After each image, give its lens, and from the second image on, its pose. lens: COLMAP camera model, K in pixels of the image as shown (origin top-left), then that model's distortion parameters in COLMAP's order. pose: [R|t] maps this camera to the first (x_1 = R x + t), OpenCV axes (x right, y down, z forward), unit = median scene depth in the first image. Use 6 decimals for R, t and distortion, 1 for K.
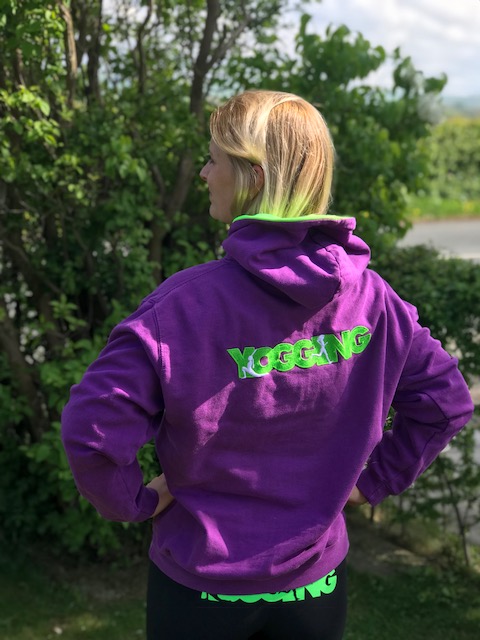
lens RADIAL K [[1052.0, 0, 243.4], [0, 1052.0, 316.8], [0, 0, 1]] dist [0.077902, -0.029919]
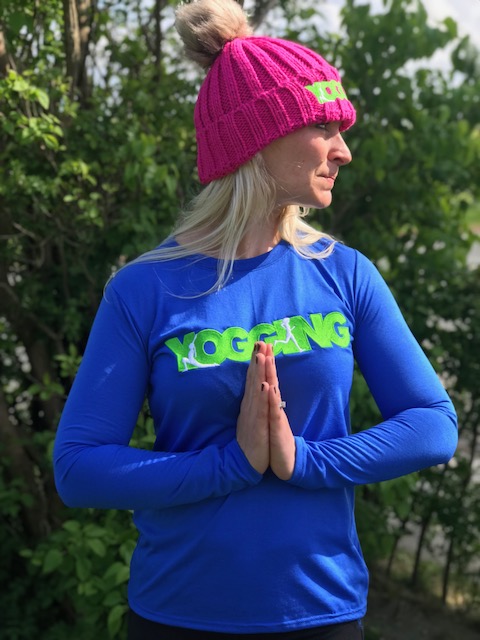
lens RADIAL K [[1052.6, 0, 247.8], [0, 1052.6, 314.1], [0, 0, 1]] dist [0.045527, 0.061586]
pose [[0.997326, -0.034752, 0.064291, -0.085441], [0.035692, 0.999271, -0.013538, -0.026037], [-0.063774, 0.015796, 0.997839, 0.216484]]
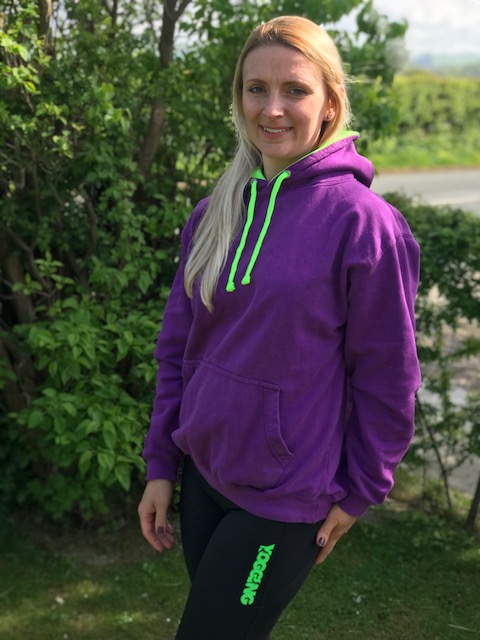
lens RADIAL K [[1052.0, 0, 243.4], [0, 1052.0, 316.8], [0, 0, 1]] dist [0.077902, -0.029919]
pose [[0.991846, -0.037193, 0.121897, -0.104720], [0.032246, 0.998584, 0.042313, 0.002713], [-0.123298, -0.038038, 0.991640, 0.029533]]
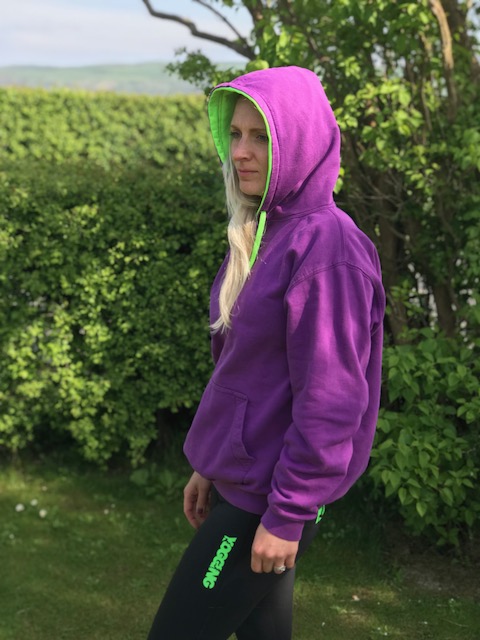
lens RADIAL K [[1052.6, 0, 247.8], [0, 1052.6, 314.1], [0, 0, 1]] dist [0.045527, 0.061586]
pose [[0.780665, 0.108248, -0.615503, 0.313802], [-0.115556, 0.992905, 0.028058, 0.000484], [0.614173, 0.049221, 0.787635, 0.091218]]
